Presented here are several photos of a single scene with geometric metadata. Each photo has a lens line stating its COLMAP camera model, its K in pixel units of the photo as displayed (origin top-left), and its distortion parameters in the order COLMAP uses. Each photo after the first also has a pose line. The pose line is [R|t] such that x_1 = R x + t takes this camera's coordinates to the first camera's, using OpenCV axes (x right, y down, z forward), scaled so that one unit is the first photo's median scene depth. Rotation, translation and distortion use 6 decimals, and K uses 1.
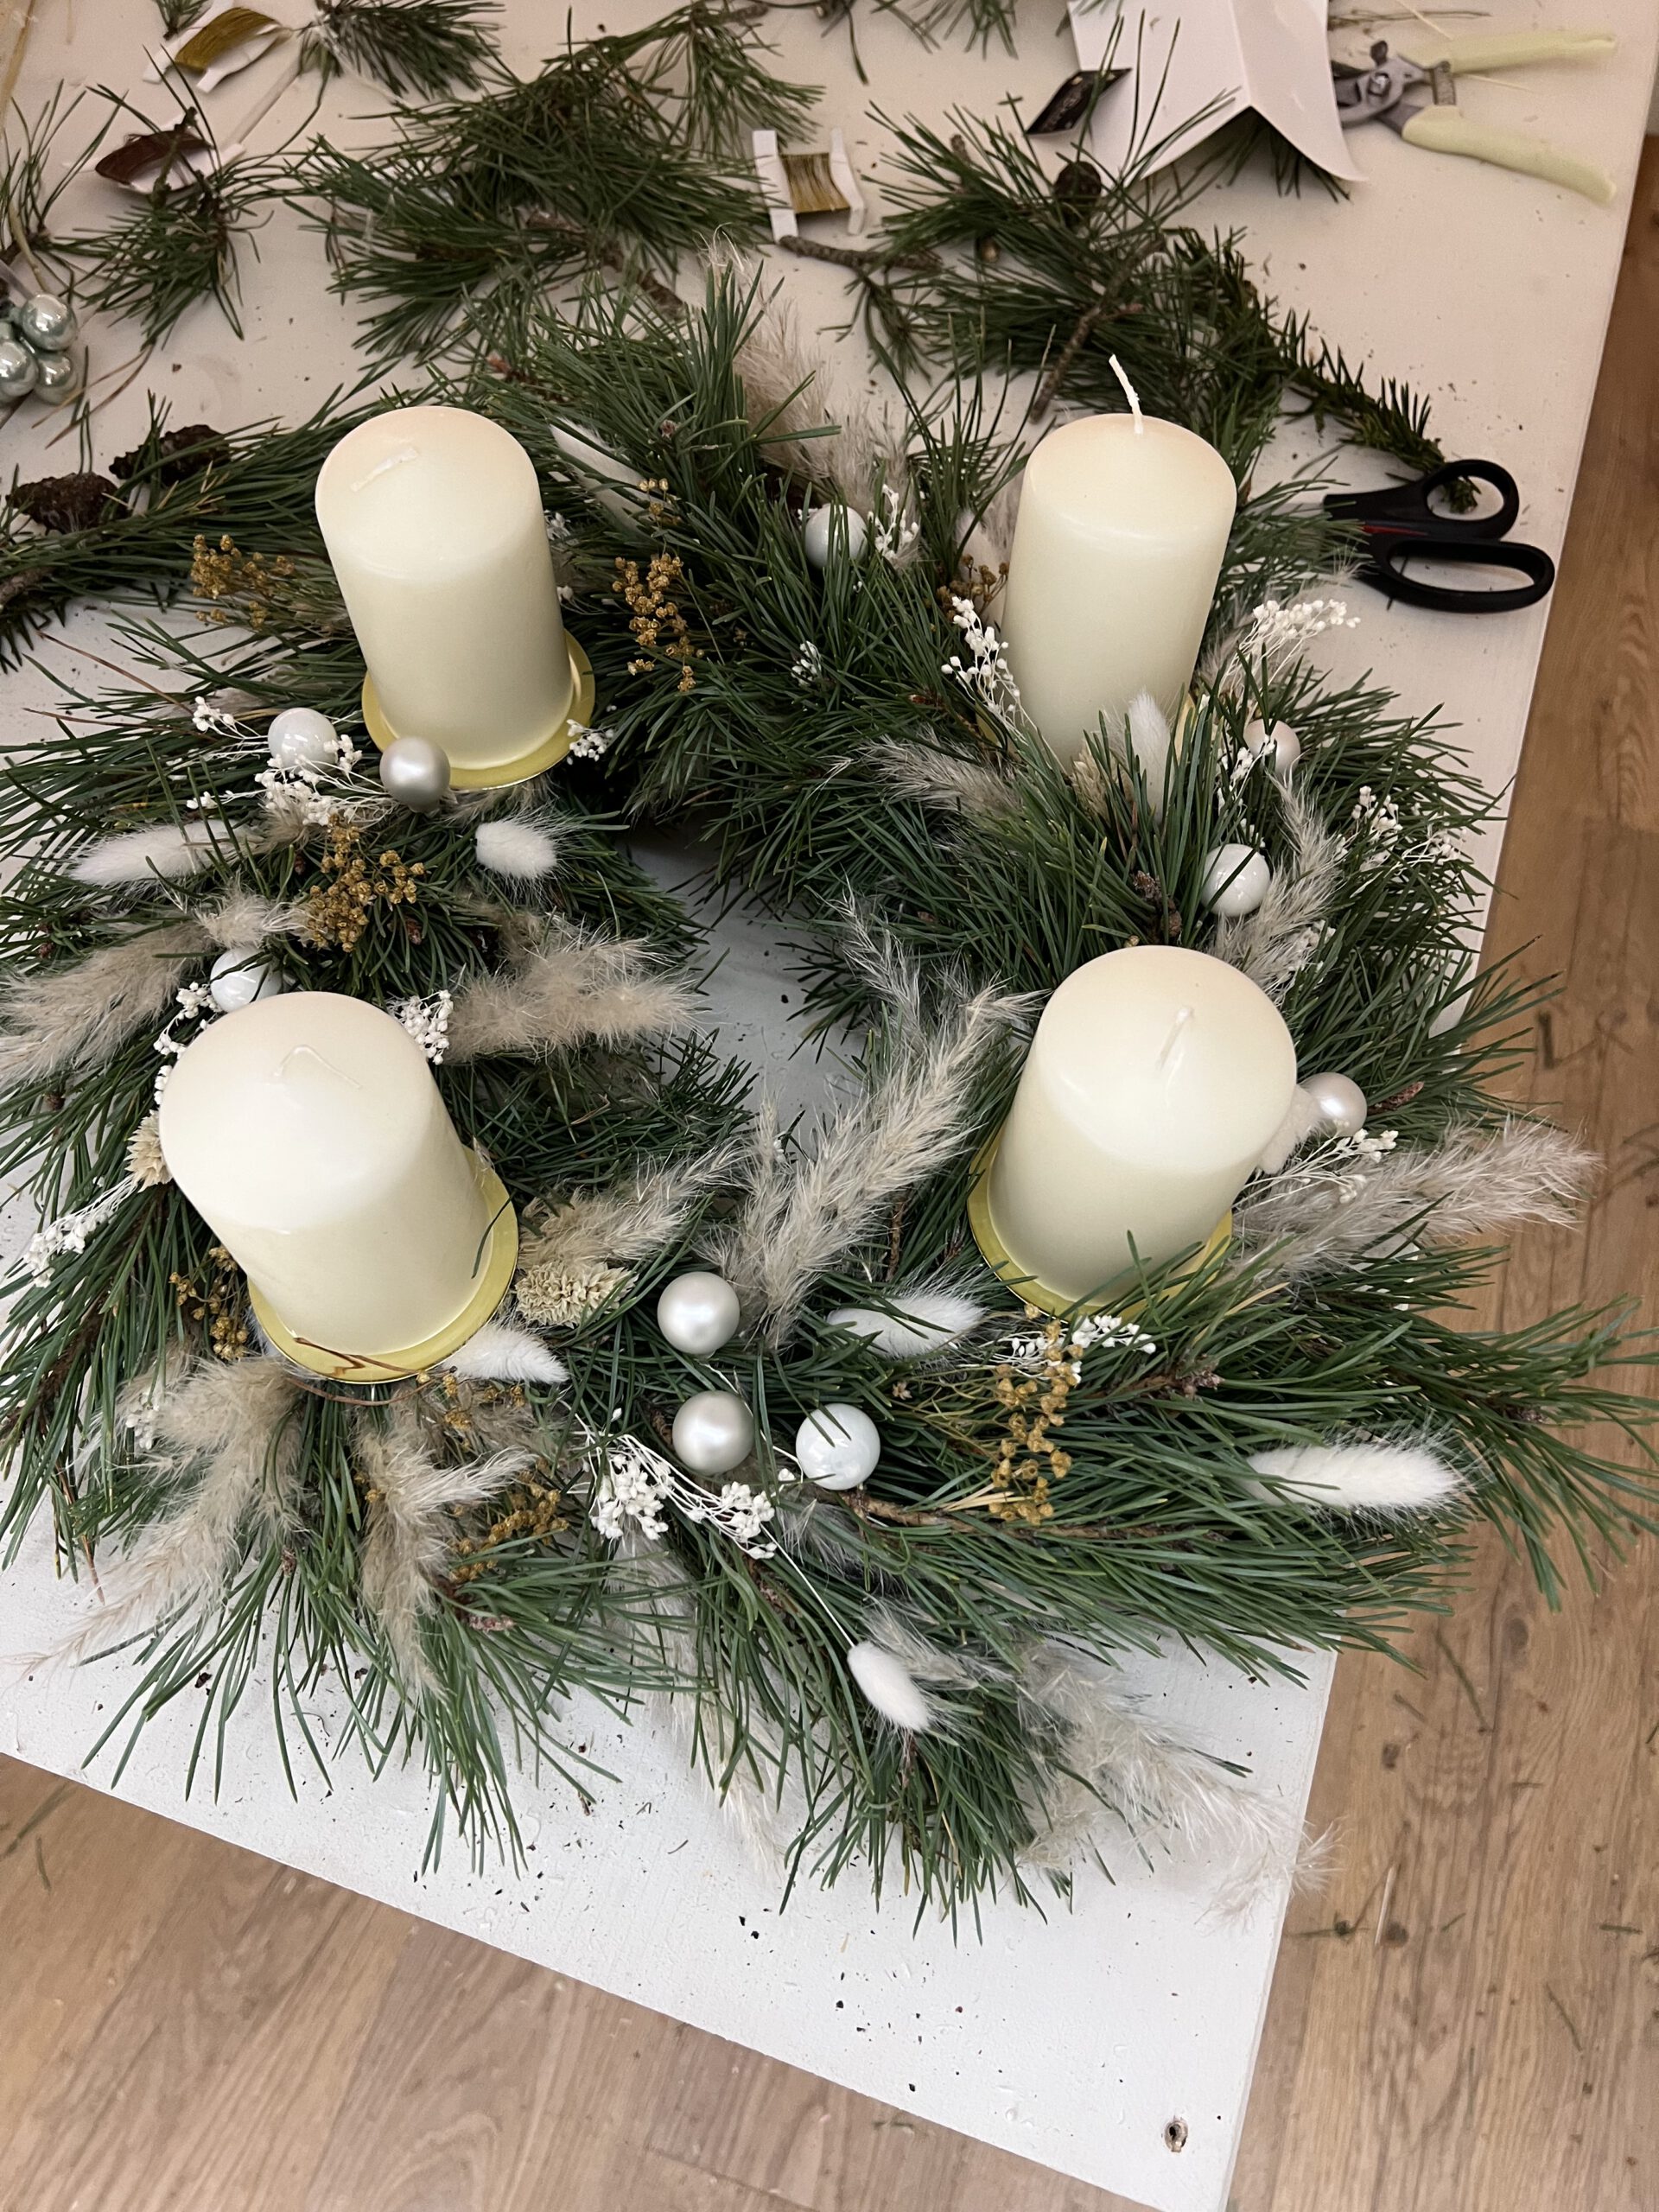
lens RADIAL K [[1700.0, 0, 829.5], [0, 1700.0, 1106.0], [0, 0, 1]] dist [0.045670, 0.000561]
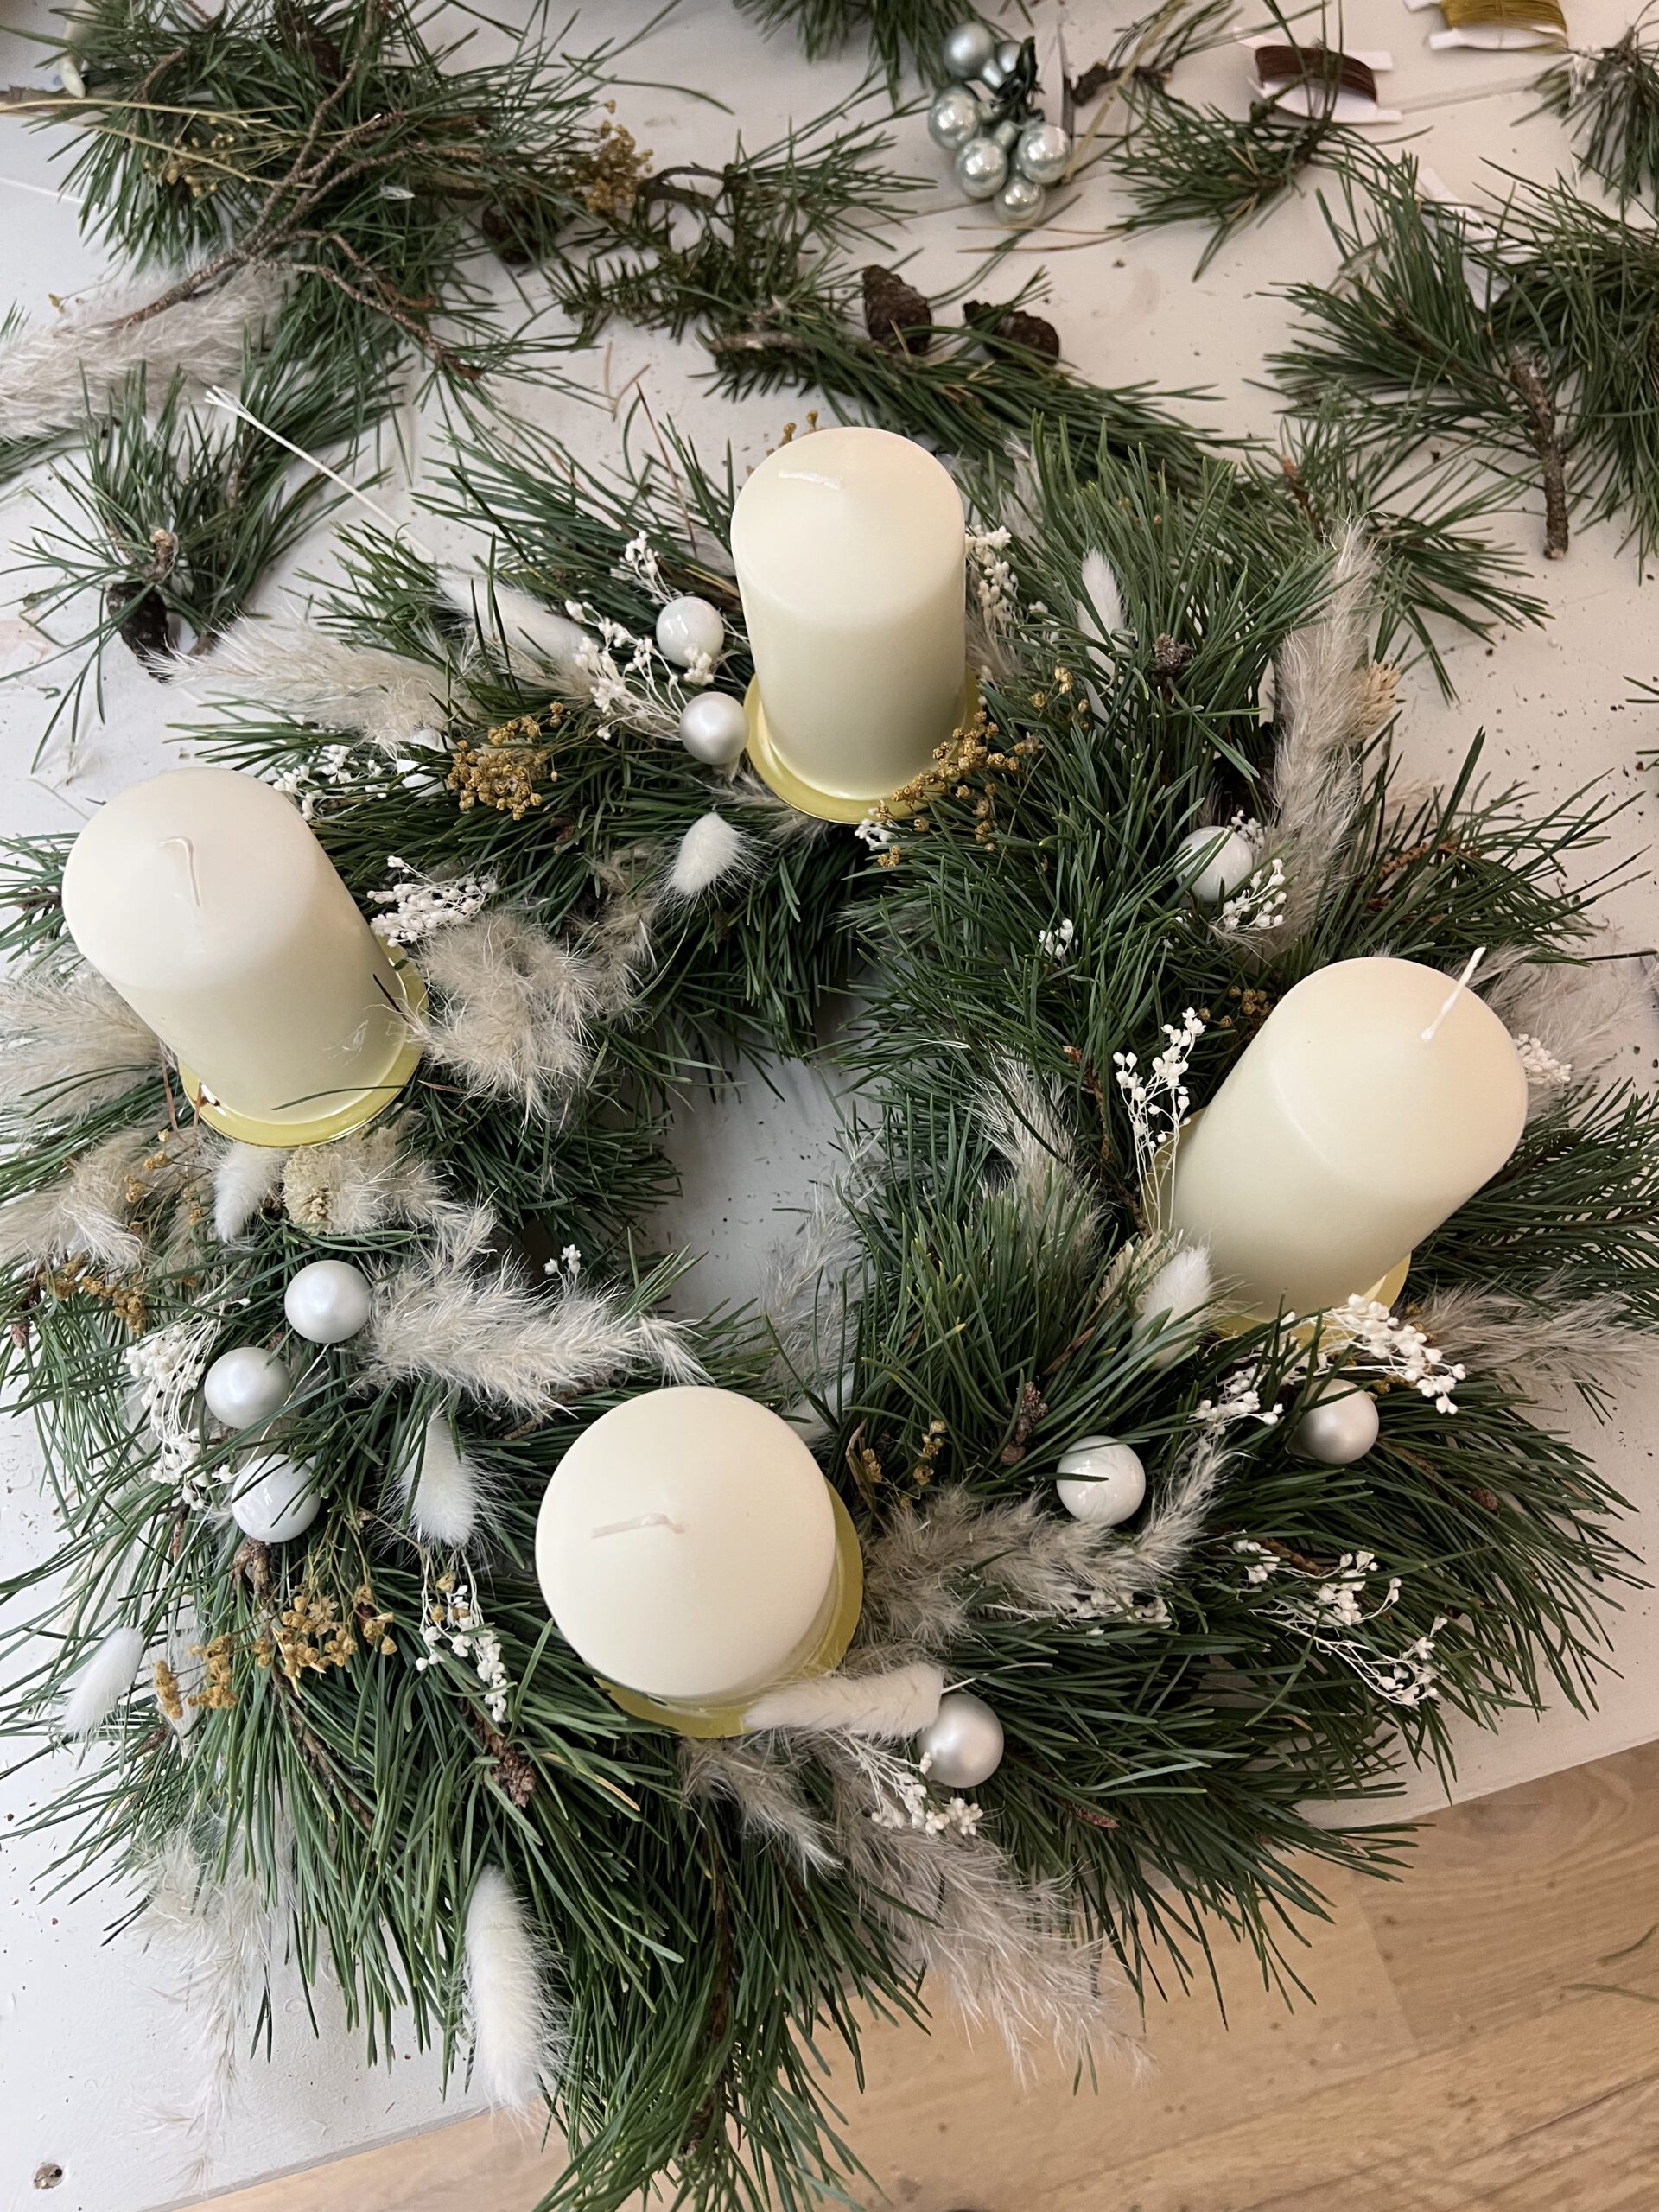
lens RADIAL K [[1687.1, 0, 829.5], [0, 1687.1, 1106.0], [0, 0, 1]] dist [0.035573, 0.000067]
pose [[0.583487, 0.747342, -0.317839, 0.264095], [-0.716404, 0.657991, 0.231978, -0.322134], [0.382502, 0.092345, 0.919328, 0.152414]]
